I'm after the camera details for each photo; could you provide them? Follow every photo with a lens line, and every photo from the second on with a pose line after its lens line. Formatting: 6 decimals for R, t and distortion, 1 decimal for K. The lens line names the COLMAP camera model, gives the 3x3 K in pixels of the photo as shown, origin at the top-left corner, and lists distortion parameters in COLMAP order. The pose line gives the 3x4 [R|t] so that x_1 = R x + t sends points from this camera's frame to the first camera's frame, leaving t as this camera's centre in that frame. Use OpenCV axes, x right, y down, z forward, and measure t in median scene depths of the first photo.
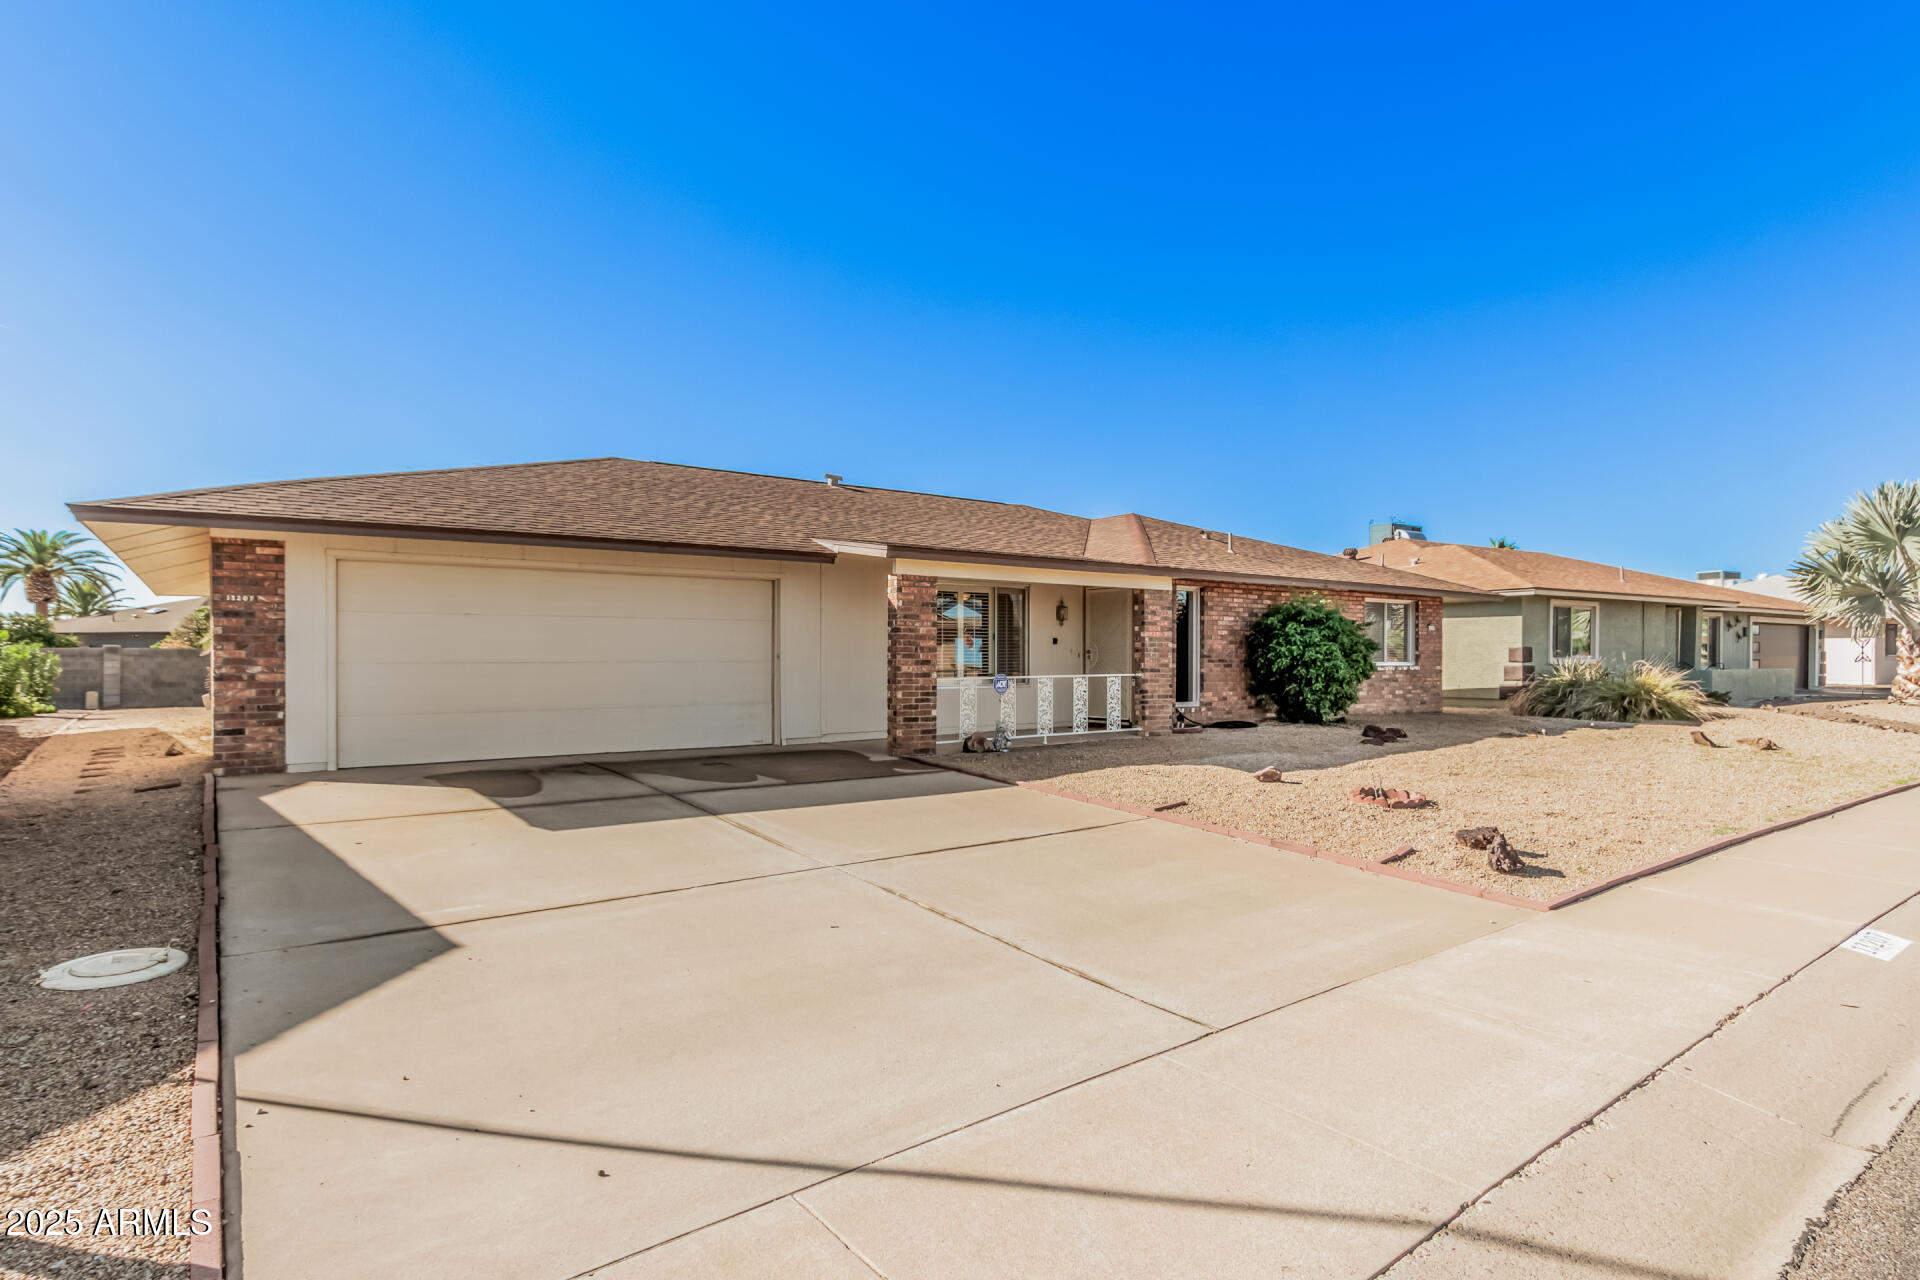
lens RADIAL K [[989.2, 0, 970.5], [0, 989.2, 660.3], [0, 0, 1]] dist [-0.000981, -0.000089]
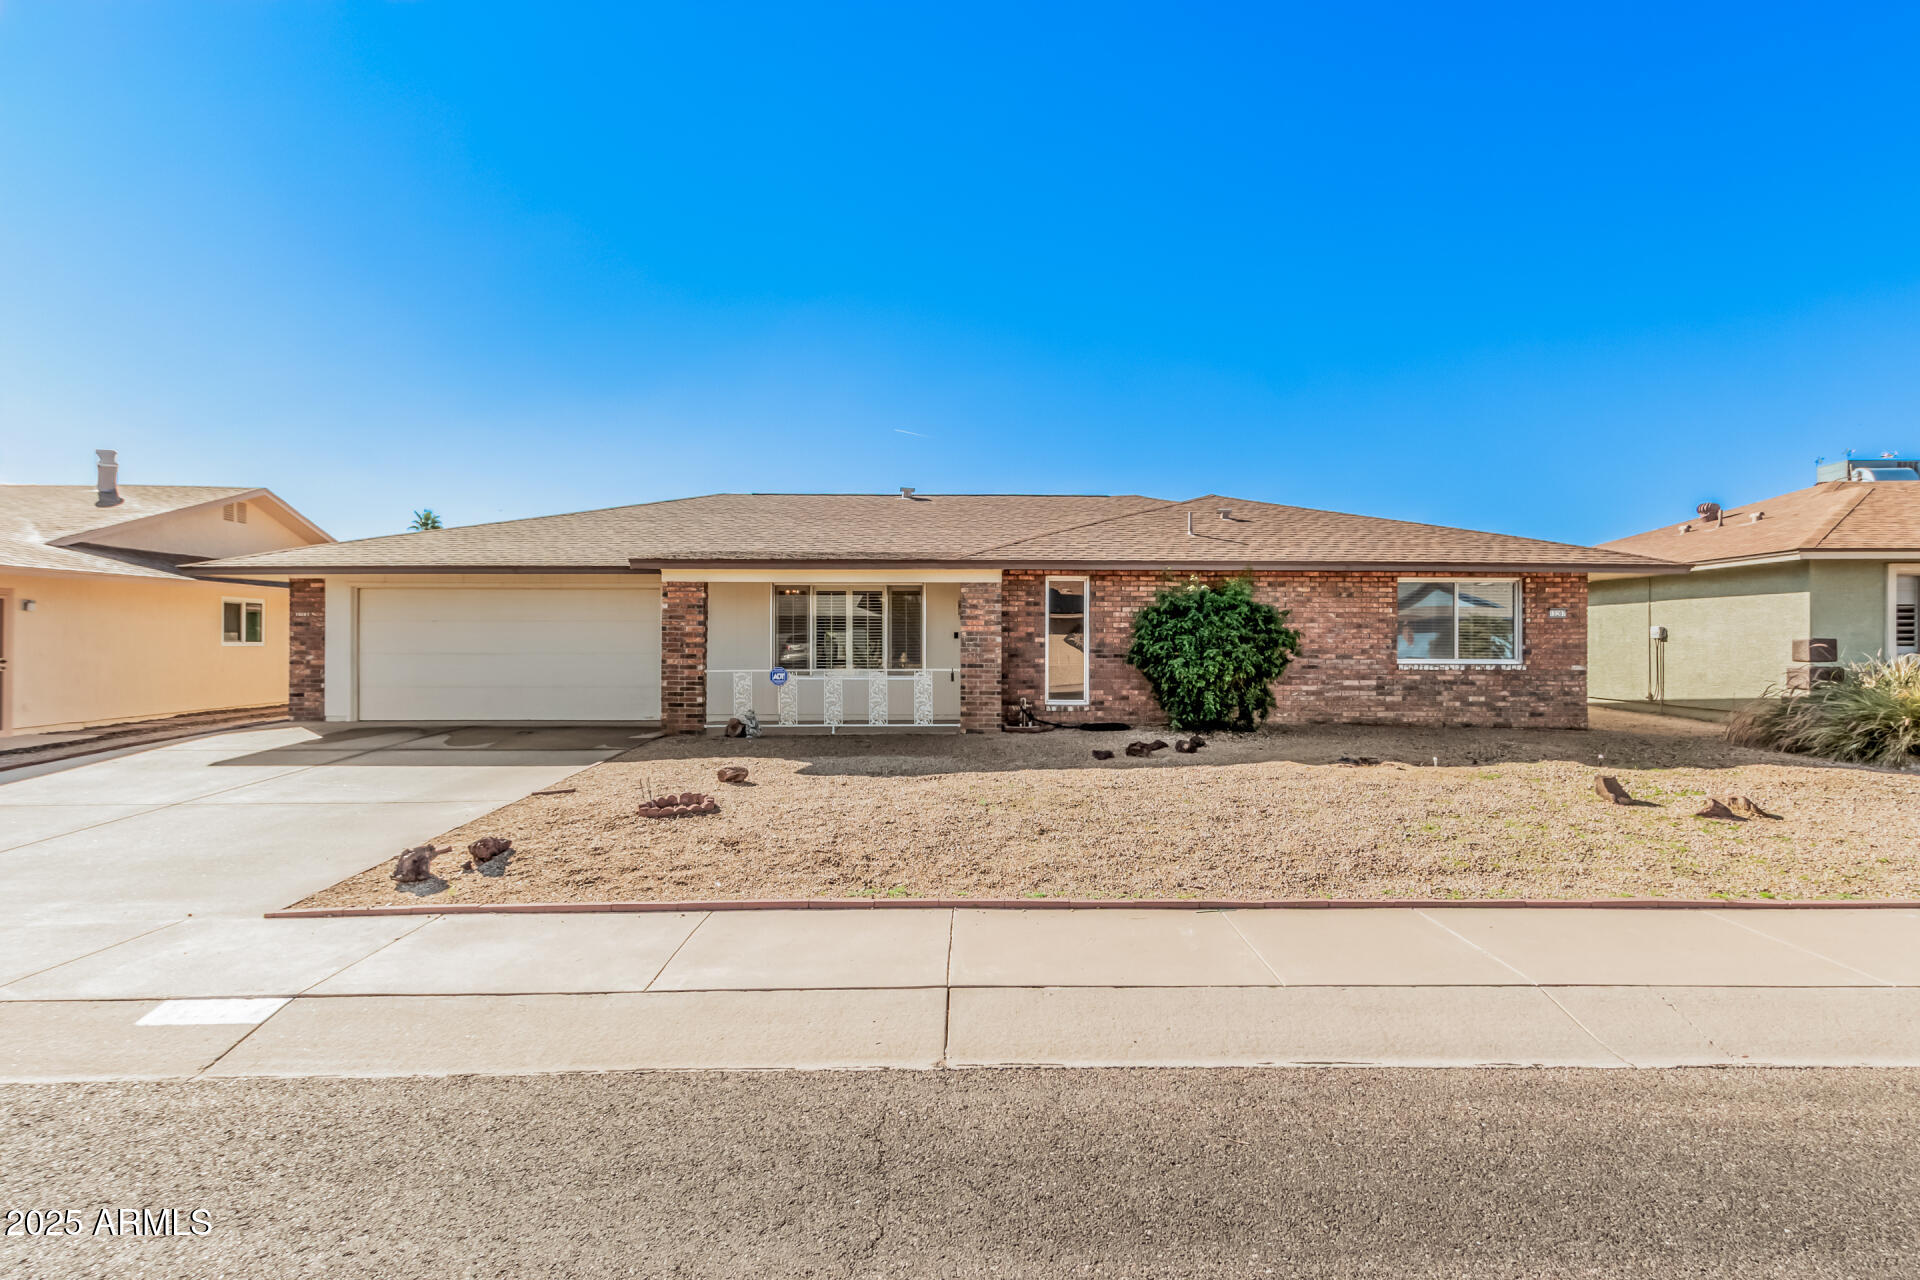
lens RADIAL K [[902.2, 0, 962.6], [0, 902.2, 644.4], [0, 0, 1]] dist [0.002363, -0.000439]
pose [[0.813772, 0.001617, -0.581181, 0.690070], [-0.004110, 0.999987, -0.002972, -0.008315], [0.581169, 0.004807, 0.813769, 0.269390]]
